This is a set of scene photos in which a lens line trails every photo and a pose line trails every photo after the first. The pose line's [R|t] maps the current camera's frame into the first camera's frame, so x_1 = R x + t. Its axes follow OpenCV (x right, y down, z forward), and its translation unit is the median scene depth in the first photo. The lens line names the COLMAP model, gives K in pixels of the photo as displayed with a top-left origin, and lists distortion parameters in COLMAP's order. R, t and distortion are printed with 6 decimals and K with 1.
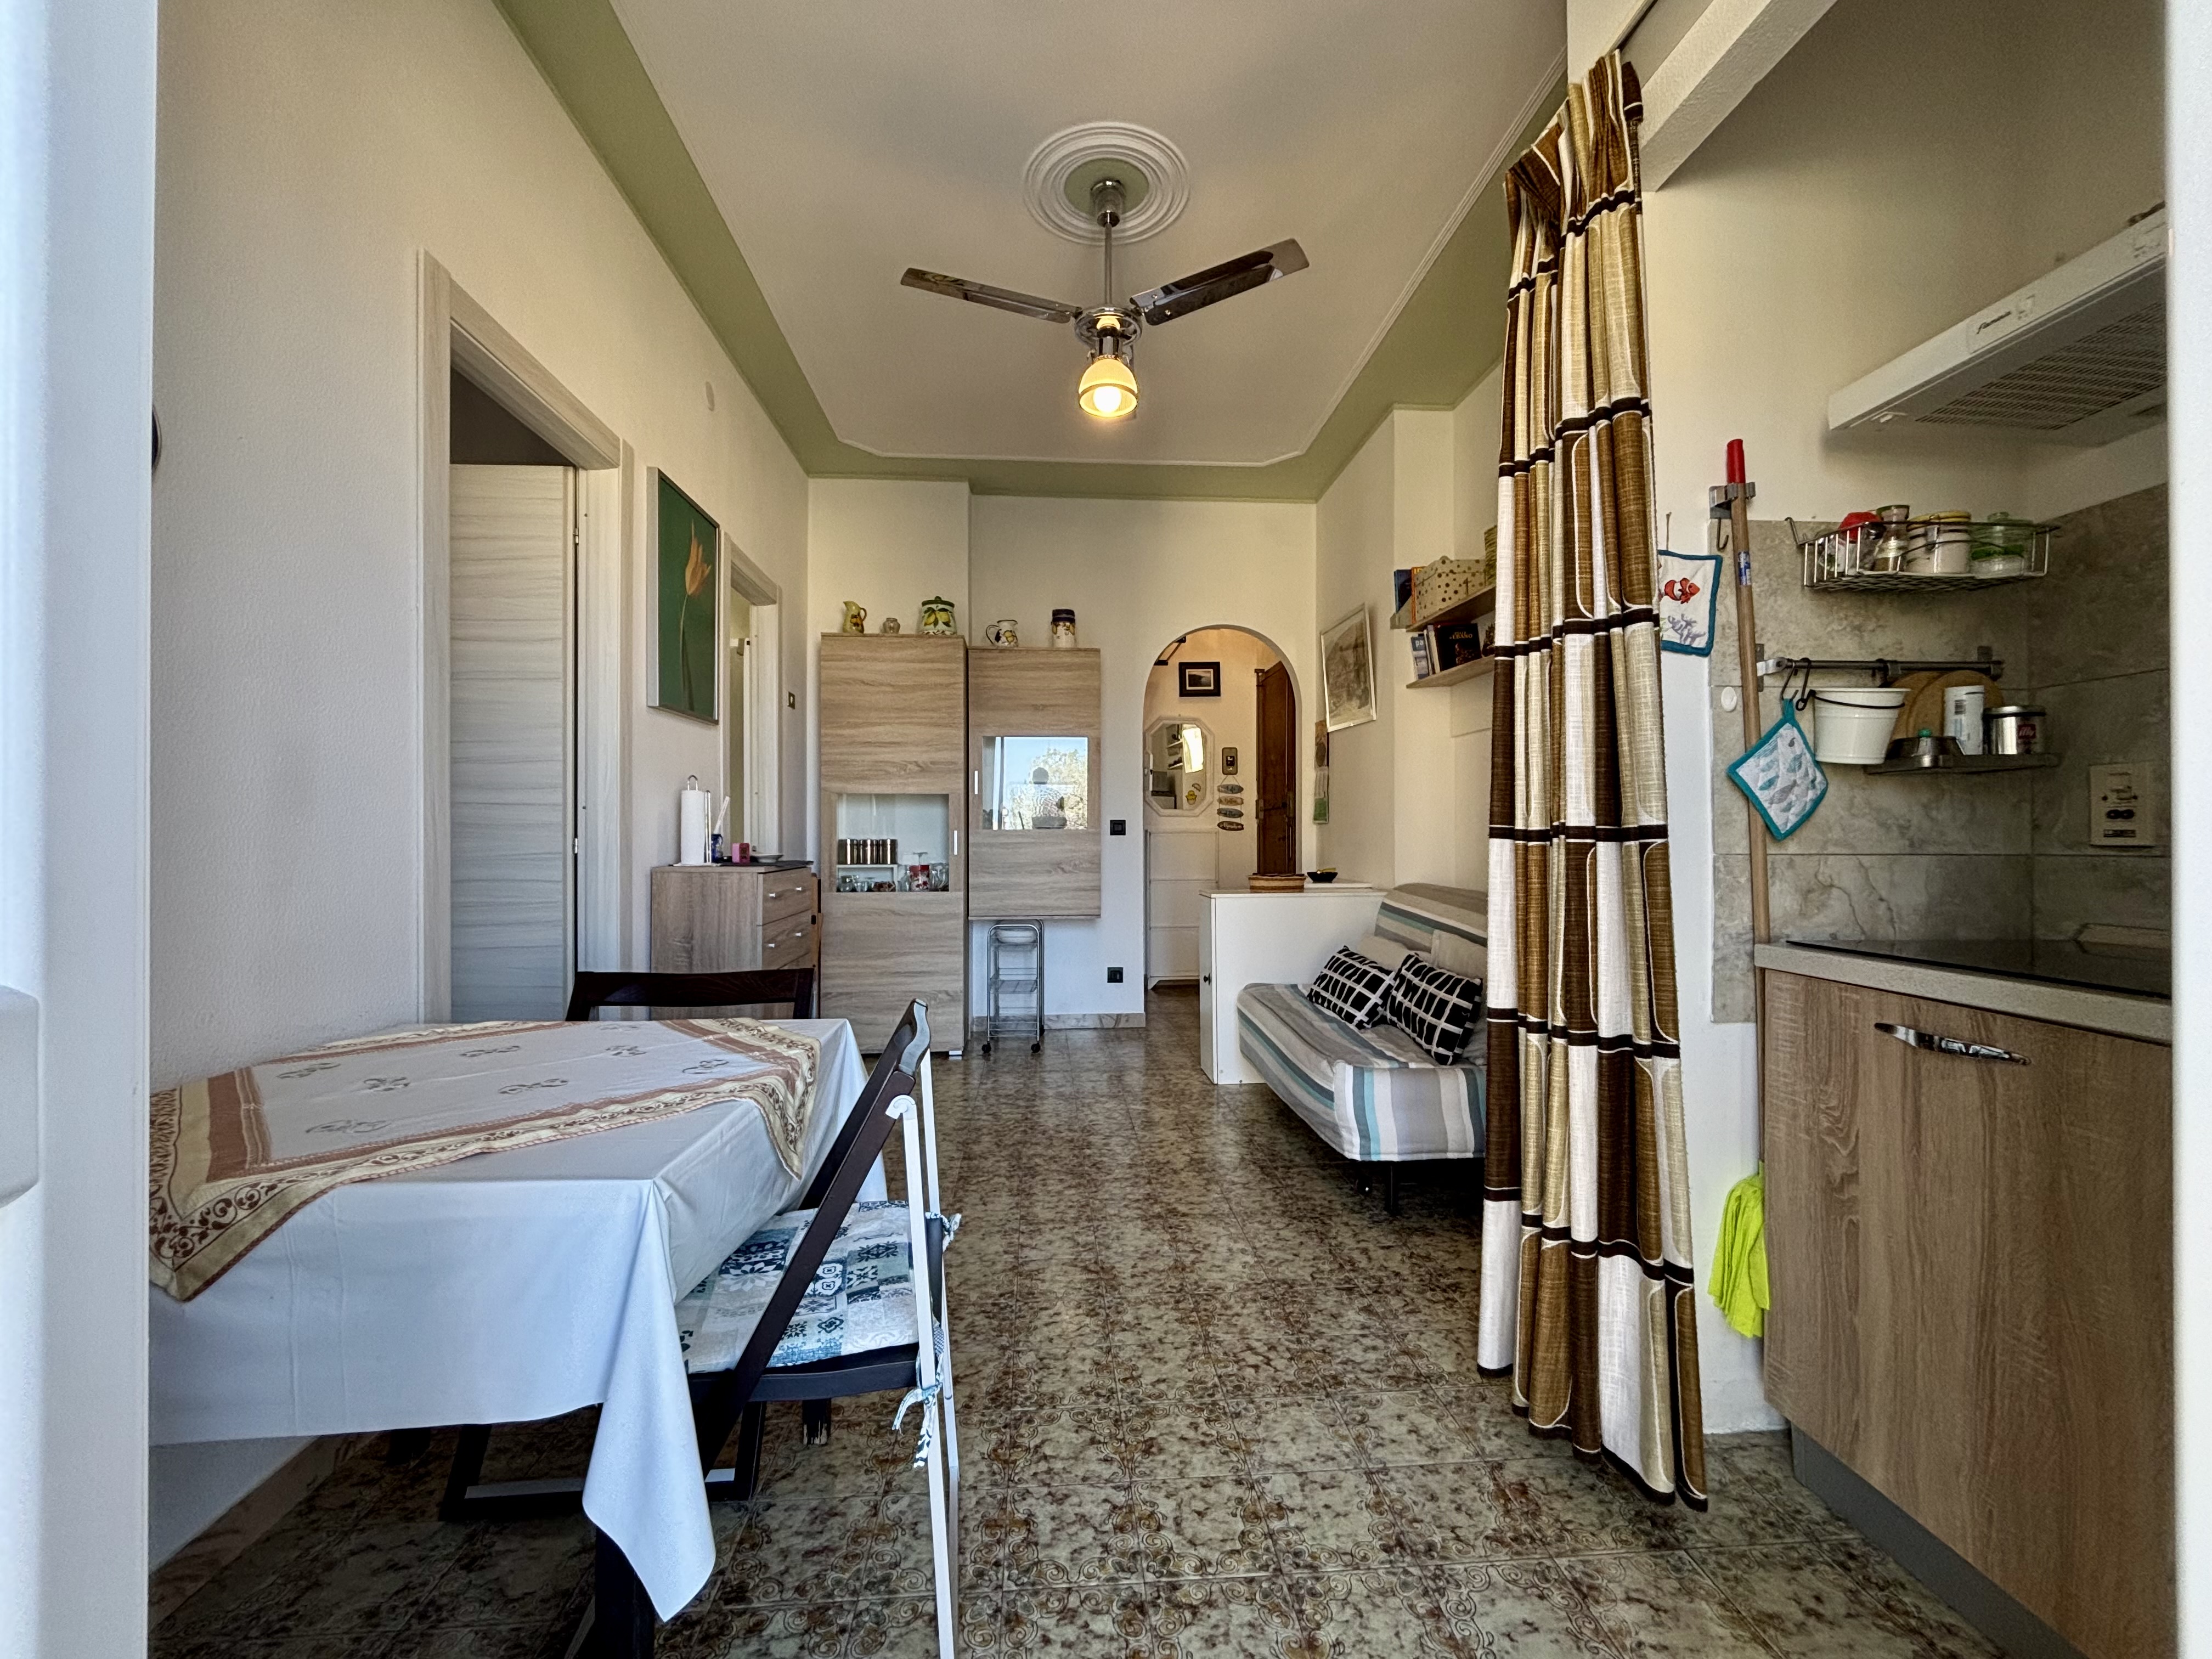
lens RADIAL K [[895.9, 0, 1102.7], [0, 895.9, 820.9], [0, 0, 1]] dist [-0.002034, -0.000226]
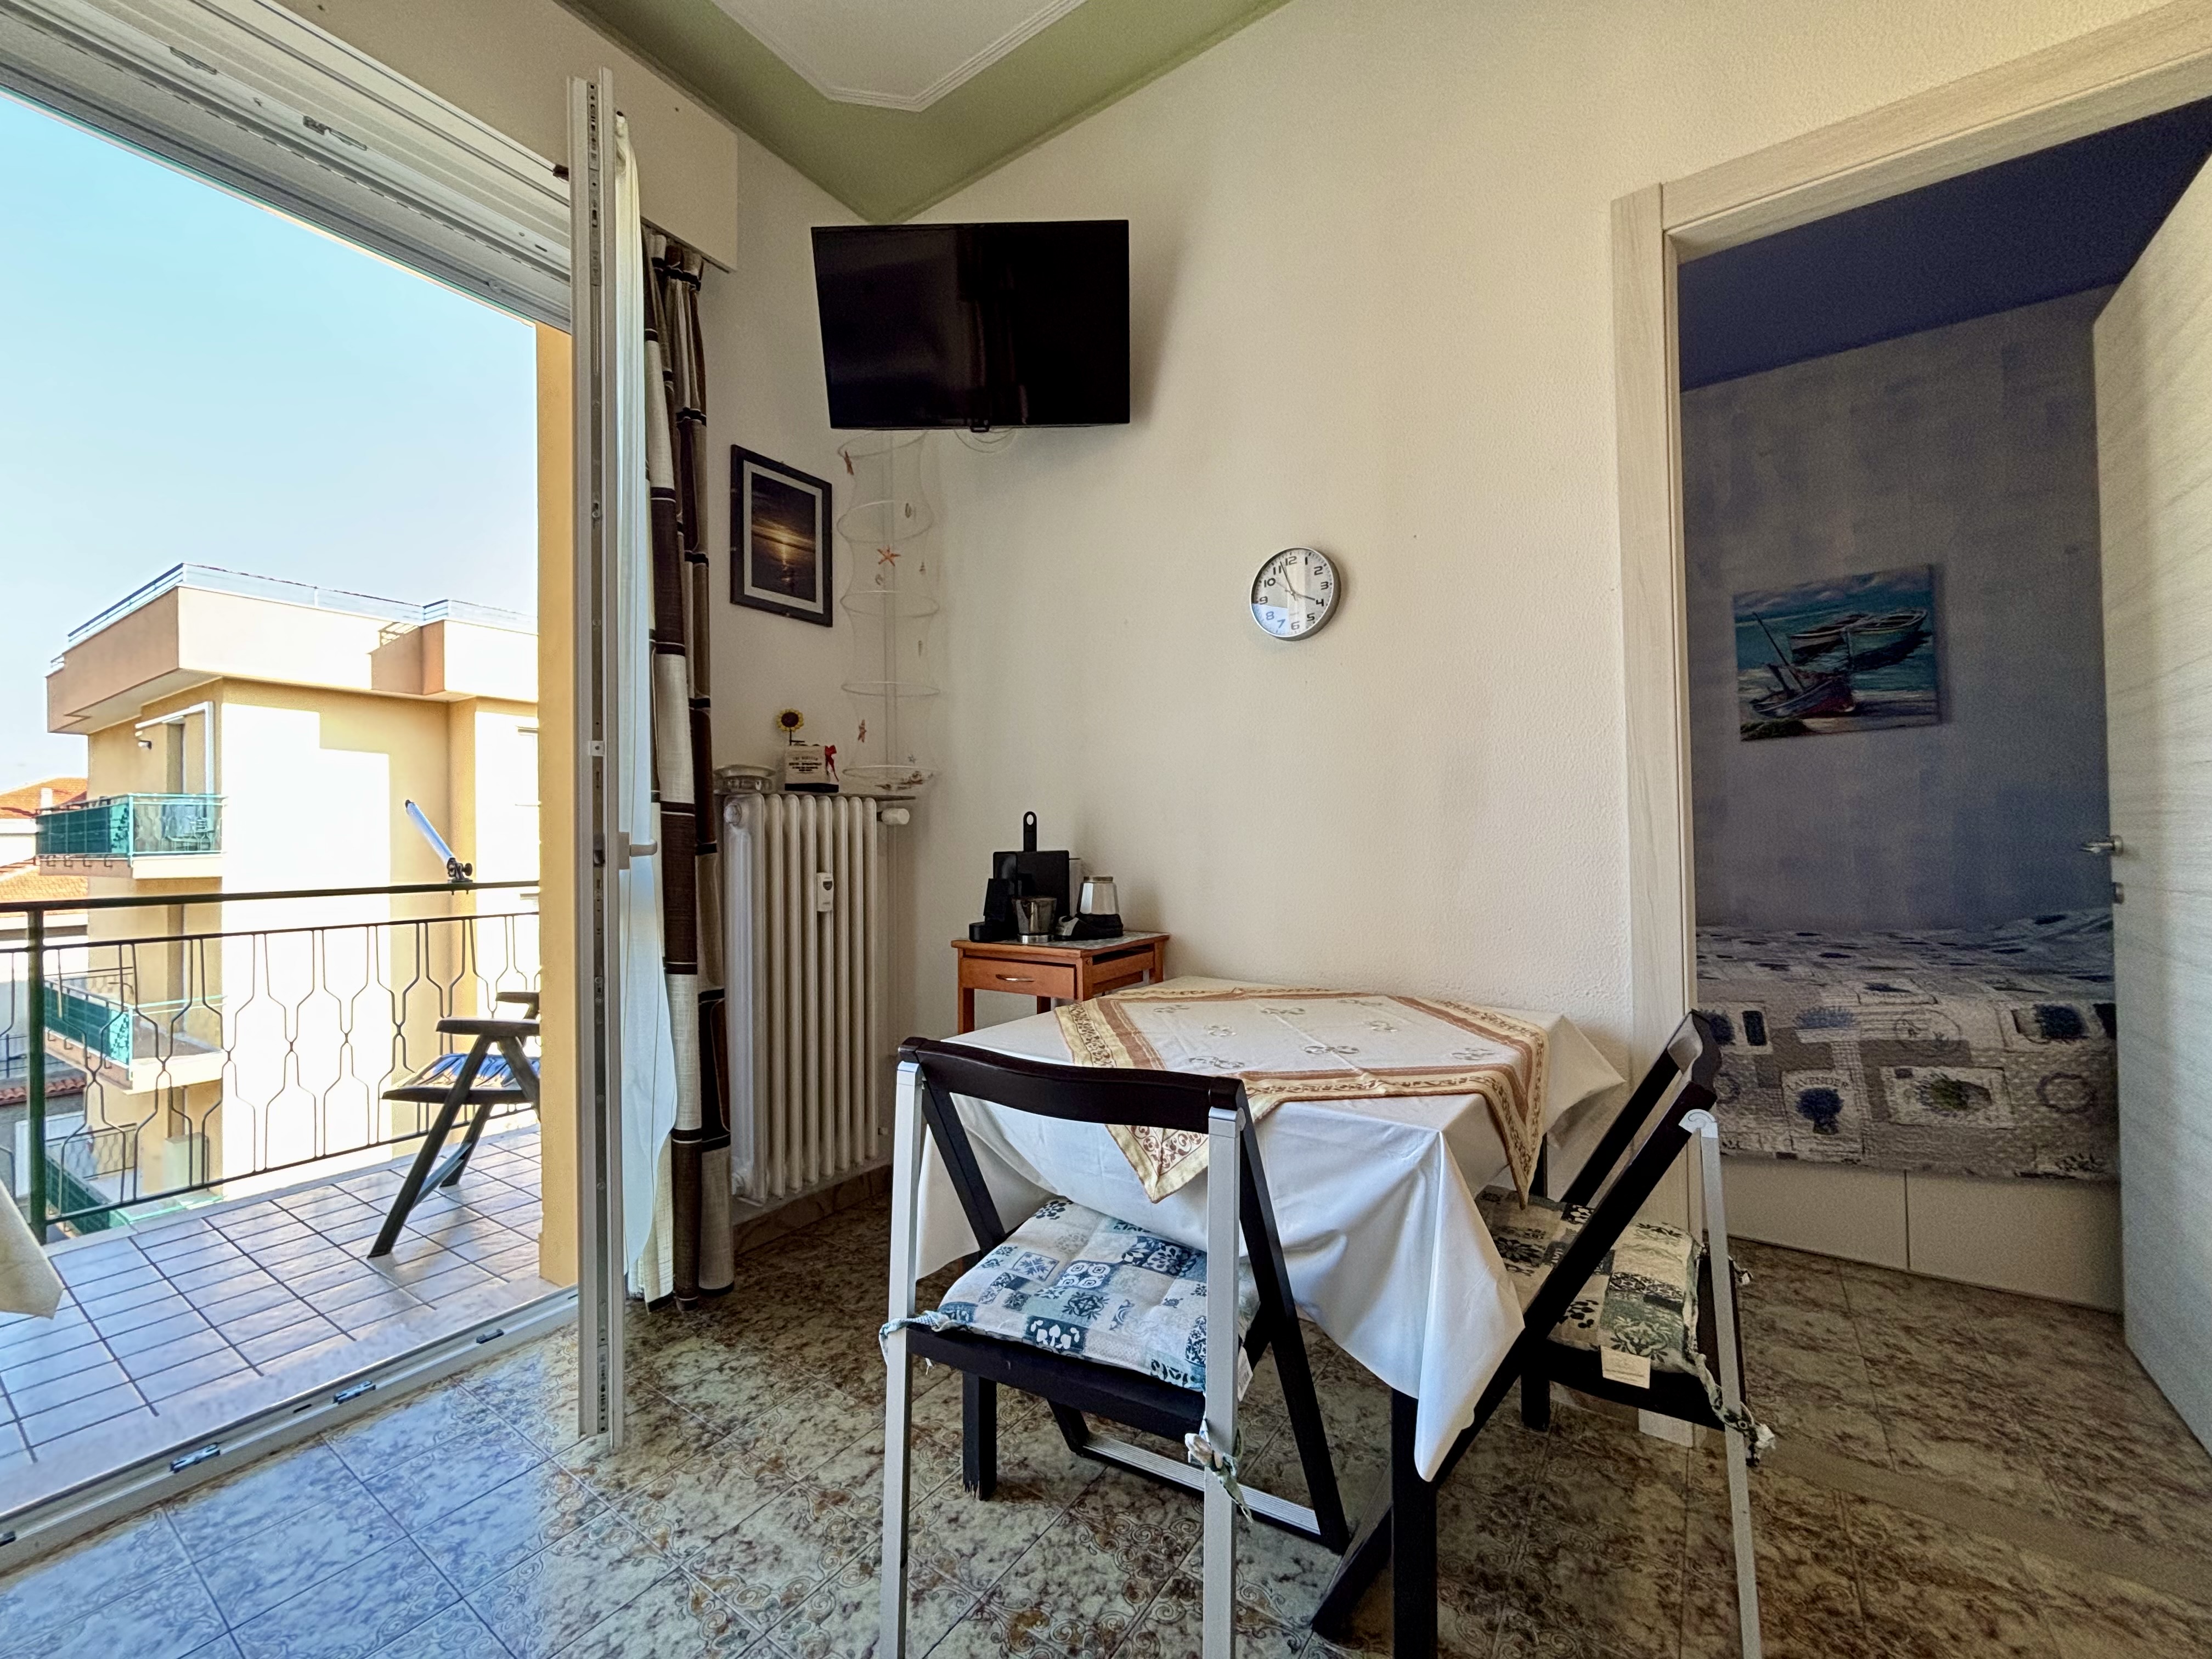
lens RADIAL K [[902.3, 0, 1107.6], [0, 902.3, 834.6], [0, 0, 1]] dist [0.003041, 0.000059]
pose [[-0.624270, 0.002985, -0.781203, 0.137744], [0.023947, 0.999596, -0.015317, 0.011689], [0.780842, -0.028269, -0.624089, 0.515088]]
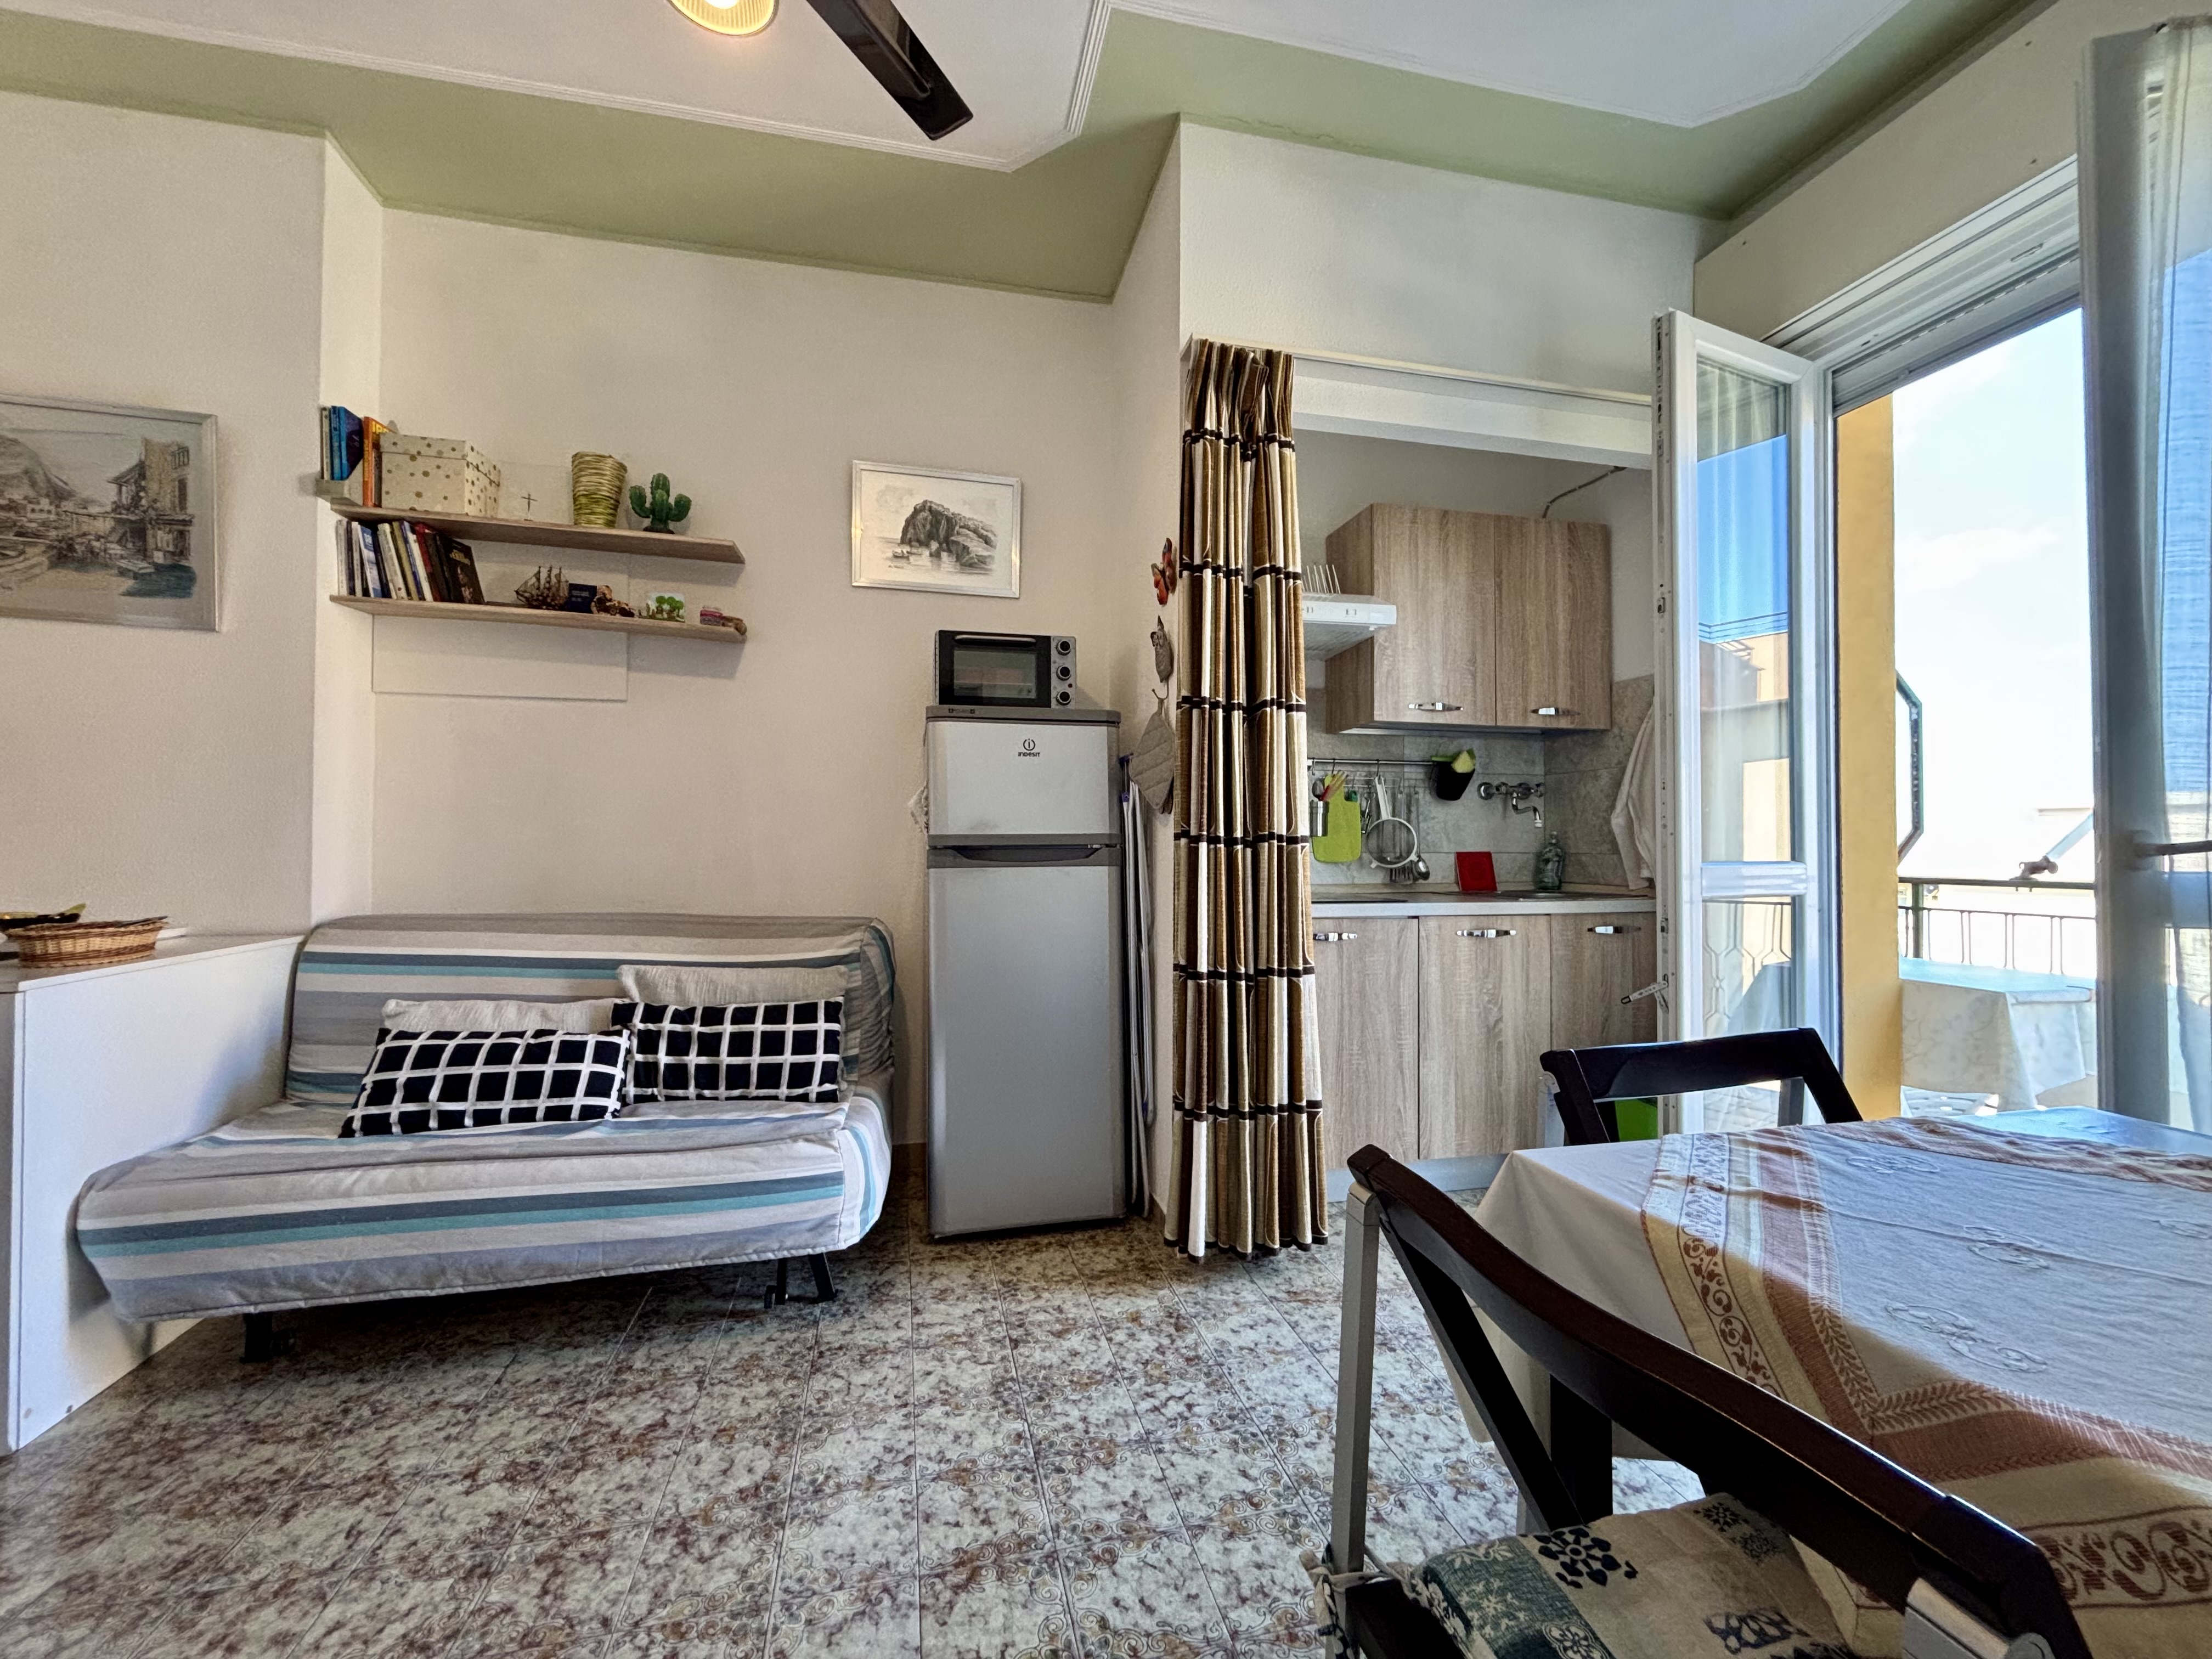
lens RADIAL K [[899.8, 0, 1106.0], [0, 899.8, 829.5], [0, 0, 1]] dist [-0.002622, 0.000035]
pose [[-0.151211, 0.018115, 0.988335, -0.348525], [-0.016721, 0.999642, -0.020880, 0.013511], [-0.988360, -0.019683, -0.150854, 0.572546]]
